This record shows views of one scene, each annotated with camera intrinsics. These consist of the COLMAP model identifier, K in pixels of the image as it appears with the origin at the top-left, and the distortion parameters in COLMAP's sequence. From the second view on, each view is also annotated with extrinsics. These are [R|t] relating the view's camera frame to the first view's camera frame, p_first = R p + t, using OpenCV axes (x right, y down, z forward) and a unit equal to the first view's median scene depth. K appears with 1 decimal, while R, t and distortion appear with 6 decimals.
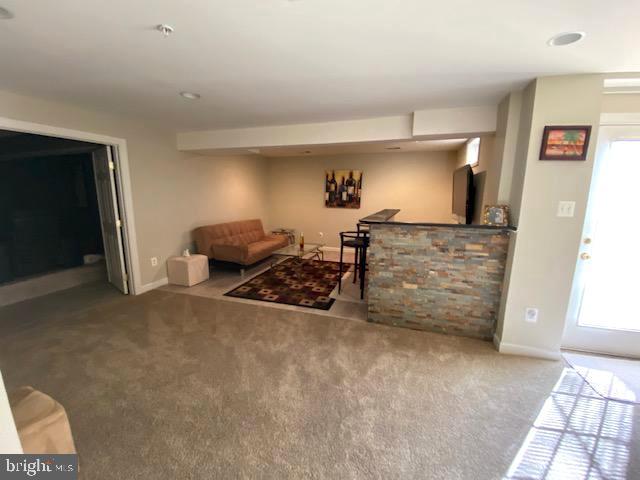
lens RADIAL K [[257.9, 0, 320.0], [0, 257.9, 240.0], [0, 0, 1]] dist [0.023170, -0.021286]
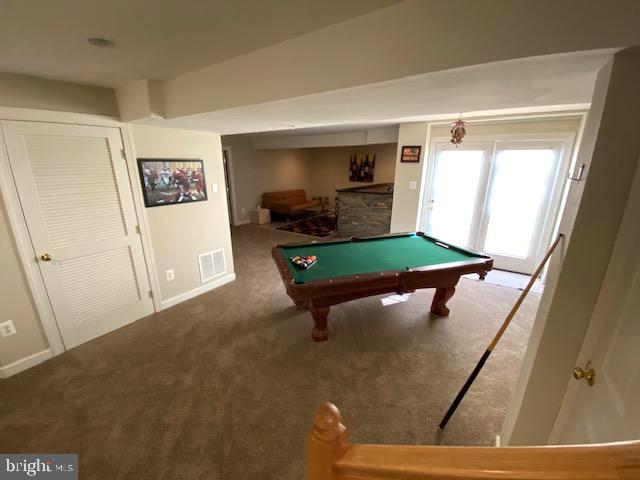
lens RADIAL K [[257.9, 0, 320.0], [0, 257.9, 240.0], [0, 0, 1]] dist [0.023170, -0.021286]
pose [[0.959876, 0.064873, -0.272816, 0.441202], [-0.035411, 0.993126, 0.111566, 0.063265], [0.278179, -0.097429, 0.955575, -0.694533]]
